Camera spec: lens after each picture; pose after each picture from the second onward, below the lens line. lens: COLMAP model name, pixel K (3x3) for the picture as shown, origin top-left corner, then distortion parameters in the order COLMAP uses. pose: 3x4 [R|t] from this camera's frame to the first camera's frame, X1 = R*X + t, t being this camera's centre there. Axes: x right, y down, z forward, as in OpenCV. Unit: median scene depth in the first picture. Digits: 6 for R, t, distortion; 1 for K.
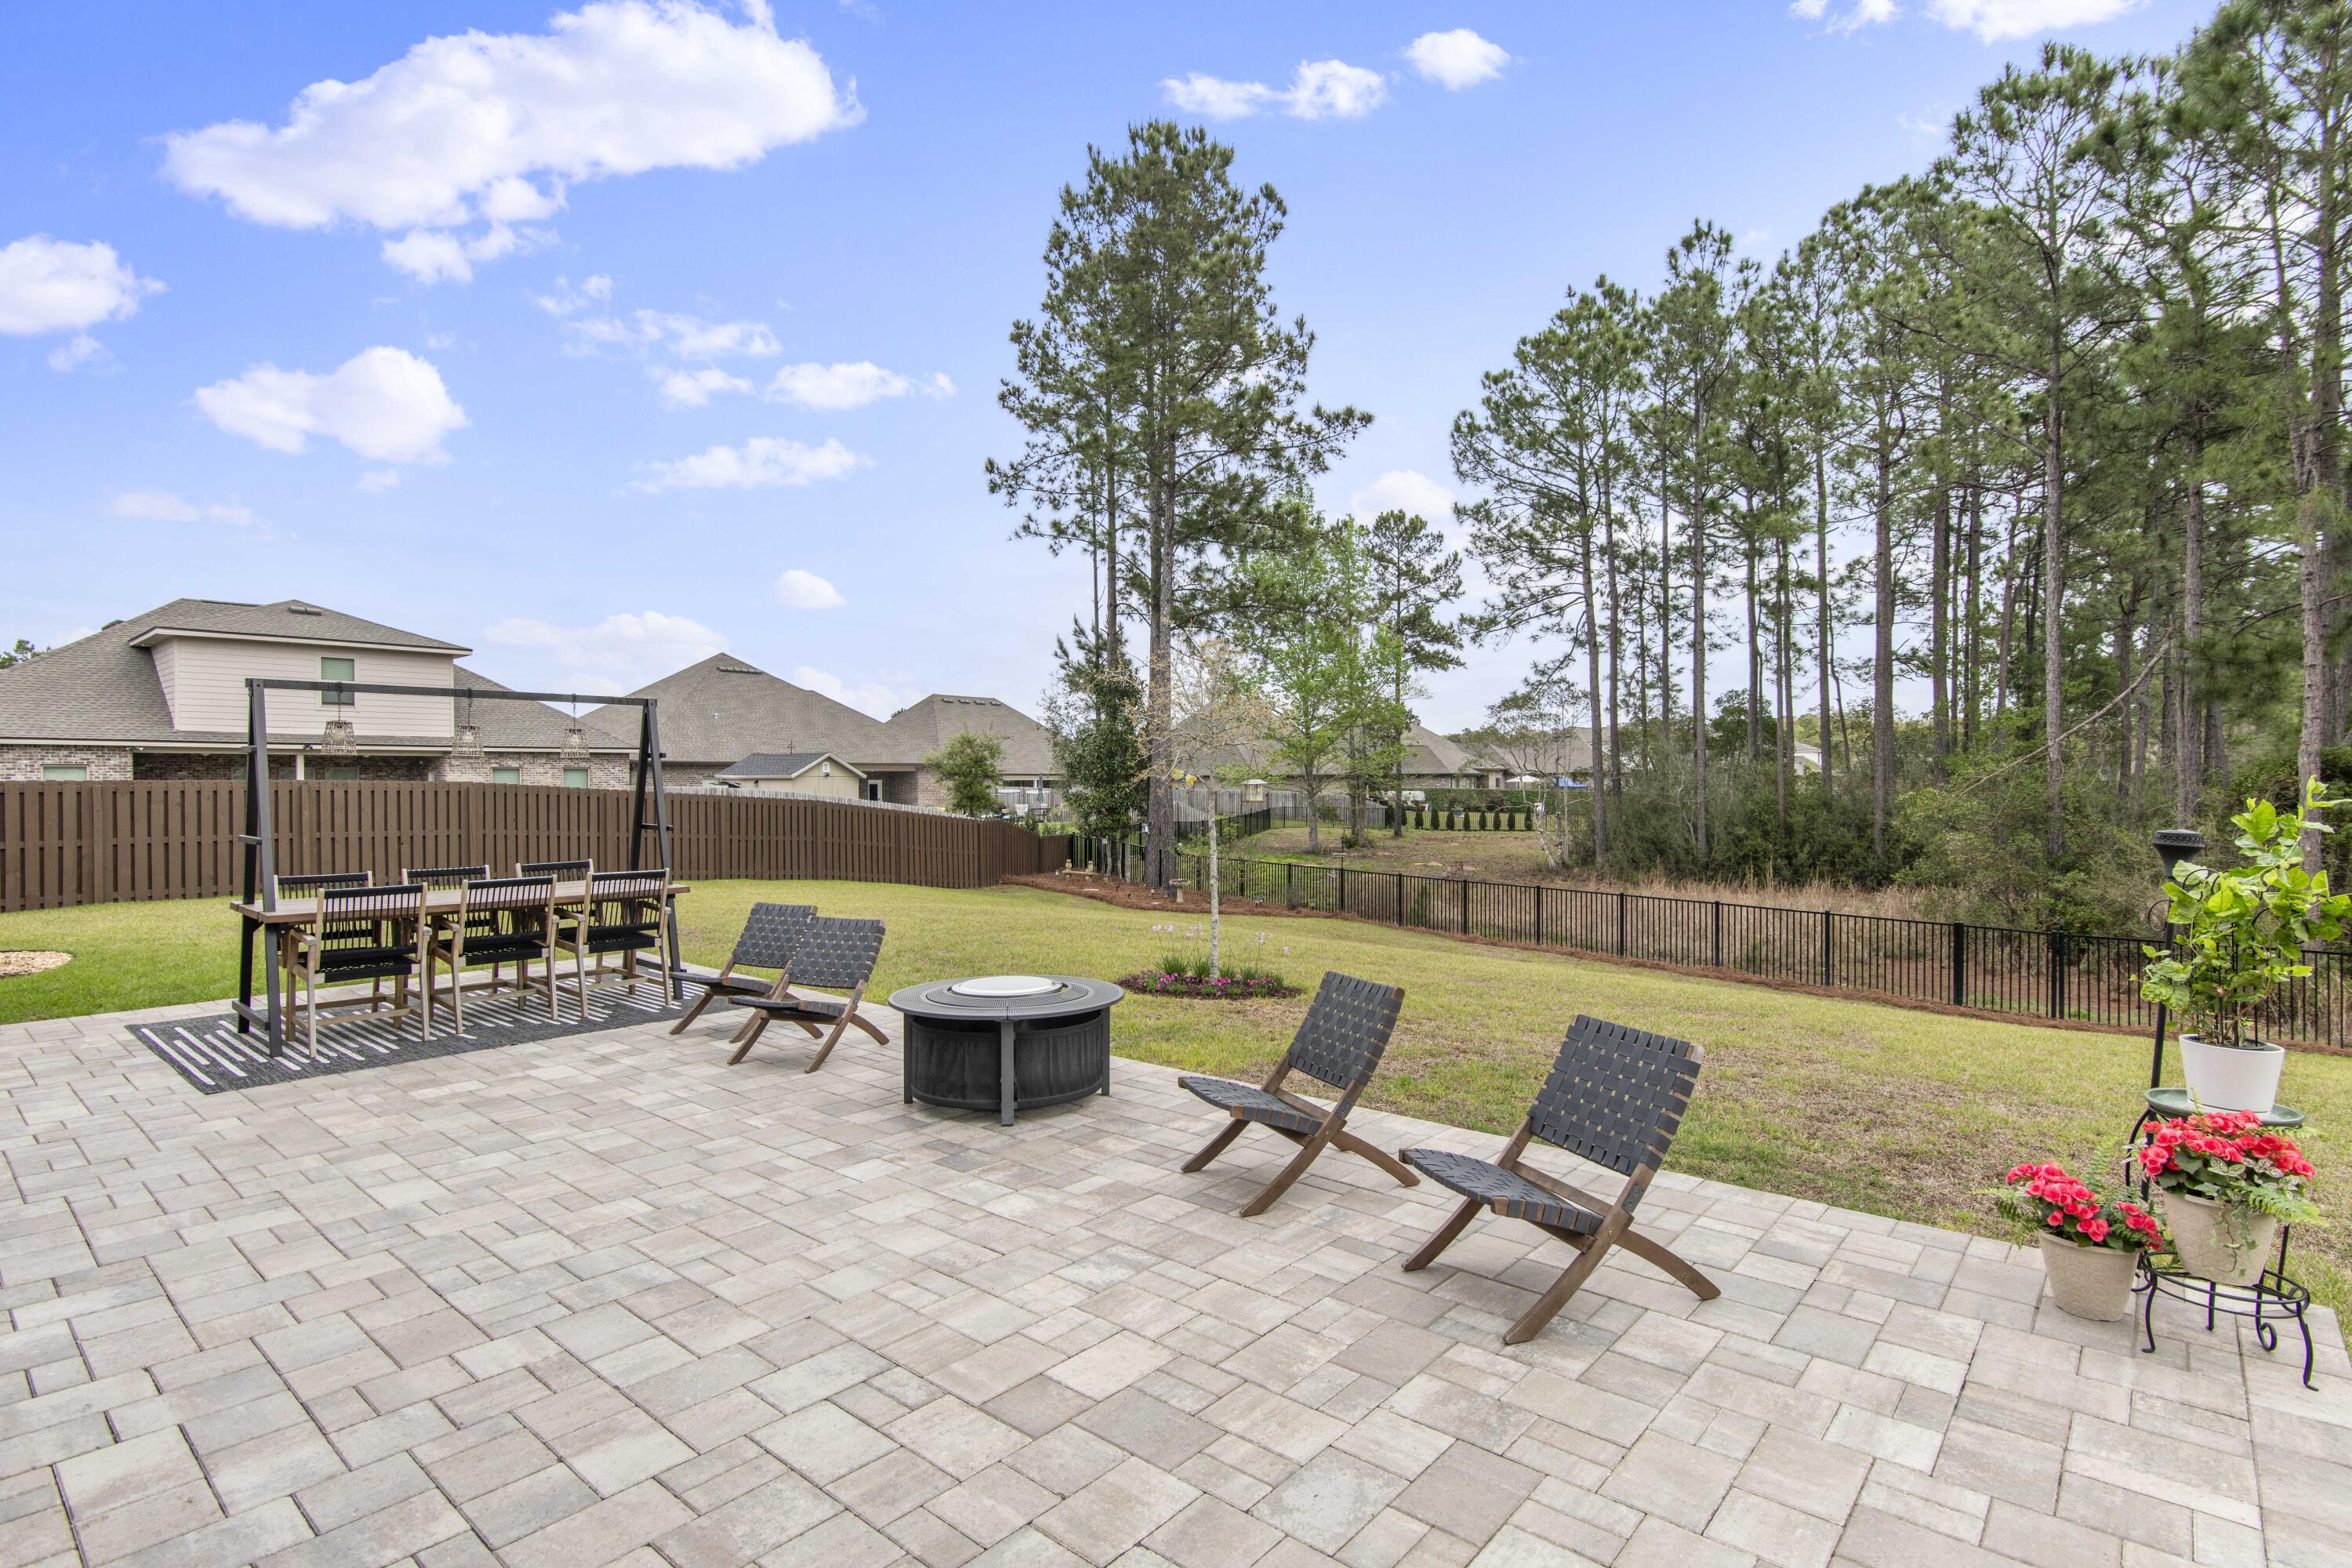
lens RADIAL K [[1152.9, 0, 1176.0], [0, 1152.9, 784.0], [0, 0, 1]] dist [0.010687, -0.000777]
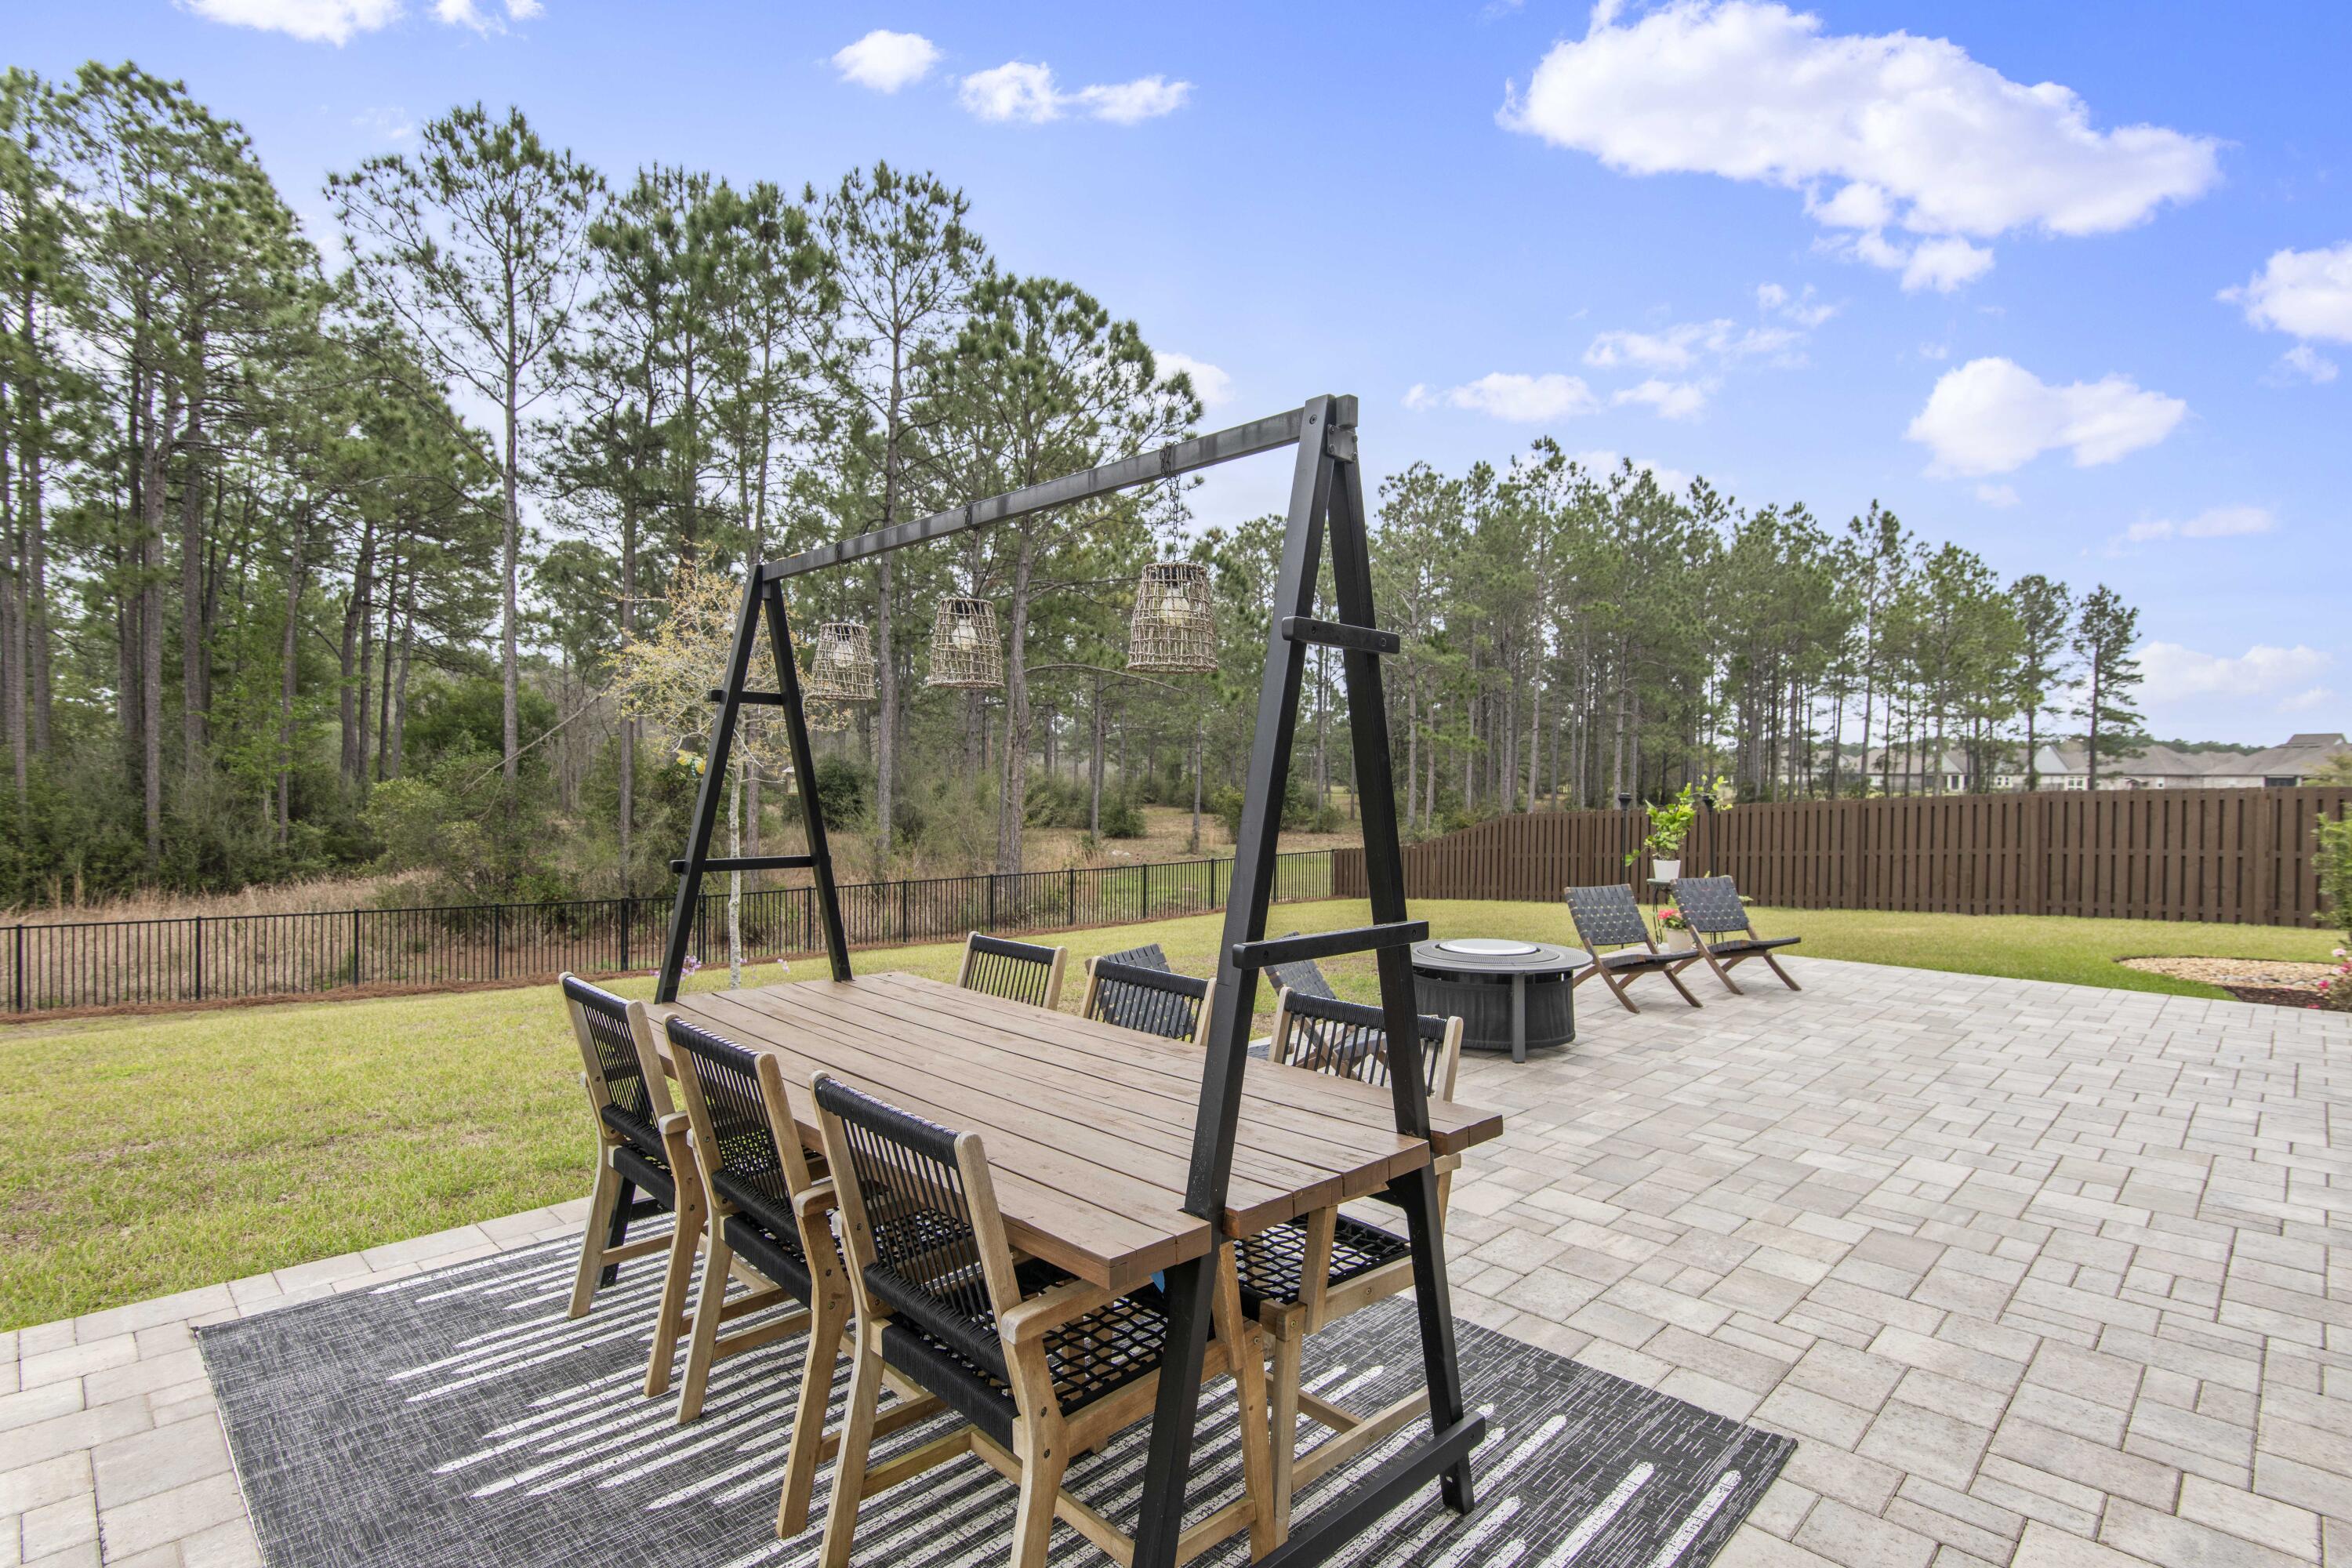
lens RADIAL K [[1155.0, 0, 1176.0], [0, 1155.0, 784.0], [0, 0, 1]] dist [0.019406, 0.000422]
pose [[0.054495, -0.002802, 0.998510, -0.194378], [-0.010827, 0.999936, 0.003396, 0.000966], [-0.998455, -0.010996, 0.054461, 0.181330]]
